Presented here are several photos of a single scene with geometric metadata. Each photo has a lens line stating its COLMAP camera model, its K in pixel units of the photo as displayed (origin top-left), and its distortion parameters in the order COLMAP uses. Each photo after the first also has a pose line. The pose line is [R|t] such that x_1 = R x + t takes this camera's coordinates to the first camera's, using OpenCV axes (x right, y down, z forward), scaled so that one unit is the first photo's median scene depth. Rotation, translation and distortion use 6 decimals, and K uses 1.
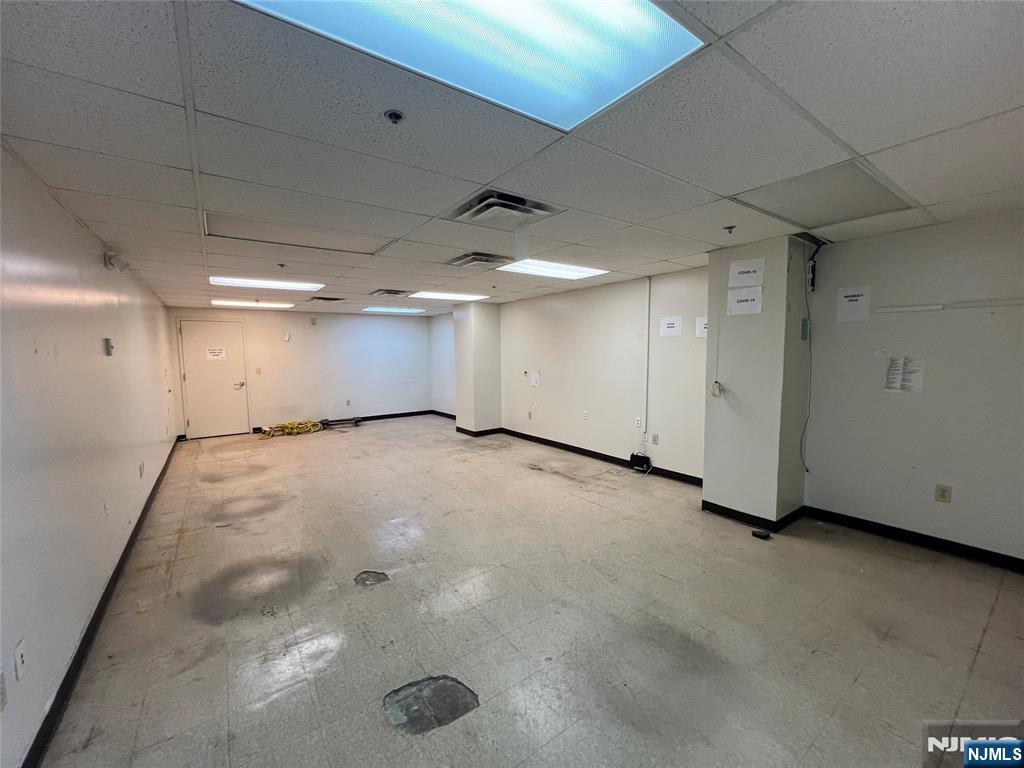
lens RADIAL K [[408.8, 0, 511.3], [0, 408.8, 383.9], [0, 0, 1]] dist [-0.001082, -0.000162]
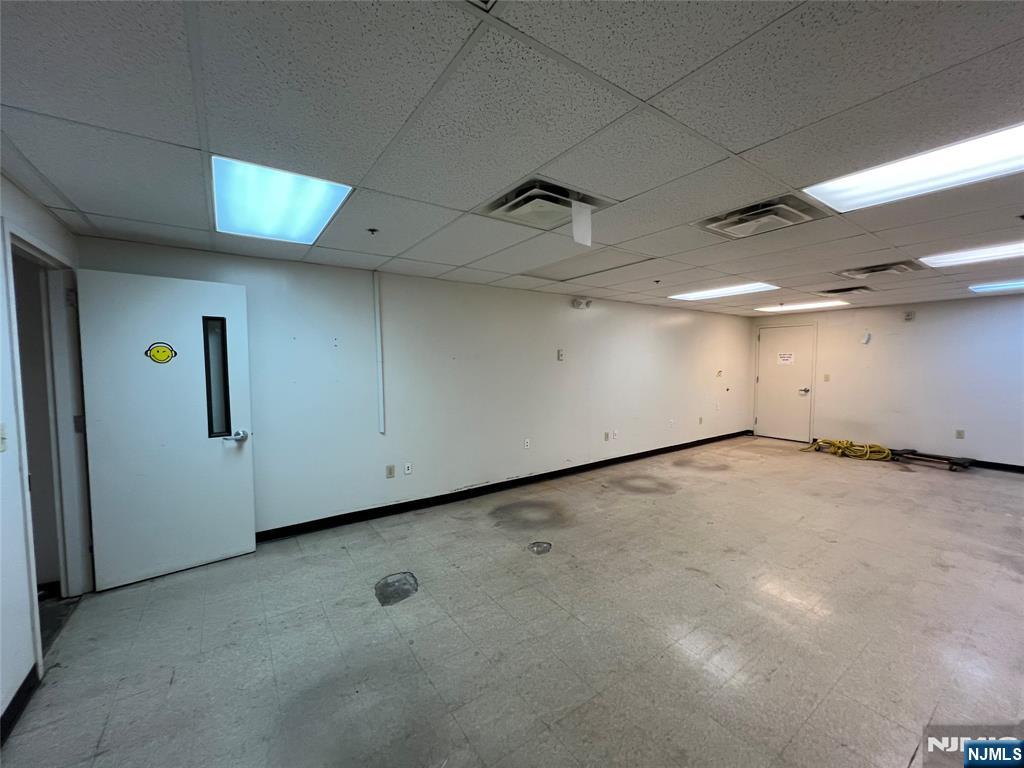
lens RADIAL K [[408.8, 0, 513.5], [0, 408.8, 383.8], [0, 0, 1]] dist [-0.001082, -0.000162]
pose [[-0.008720, 0.068803, -0.997592, 0.517601], [-0.075174, 0.994762, 0.069265, -0.051677], [0.997132, 0.075597, -0.003502, 0.558306]]
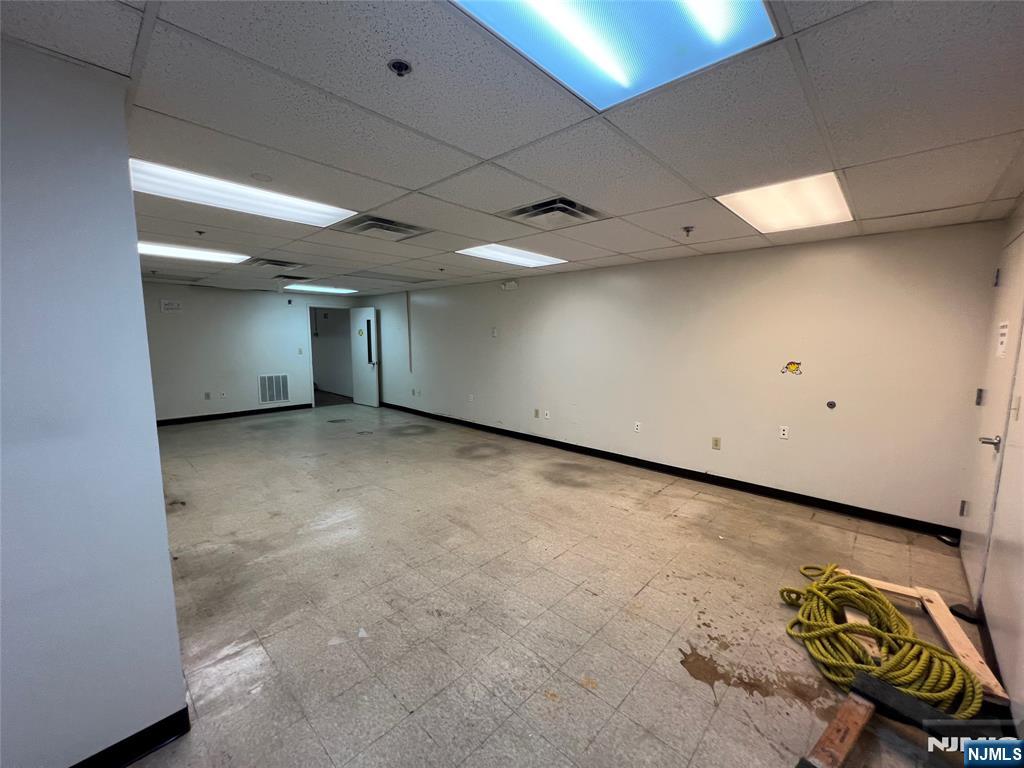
lens RADIAL K [[408.8, 0, 511.9], [0, 408.8, 385.6], [0, 0, 1]] dist [-0.001082, -0.000162]
pose [[-0.981921, 0.032770, -0.186432, -0.462345], [-0.005977, 0.979042, 0.203571, -0.171181], [0.189196, 0.201005, -0.961146, 2.103502]]
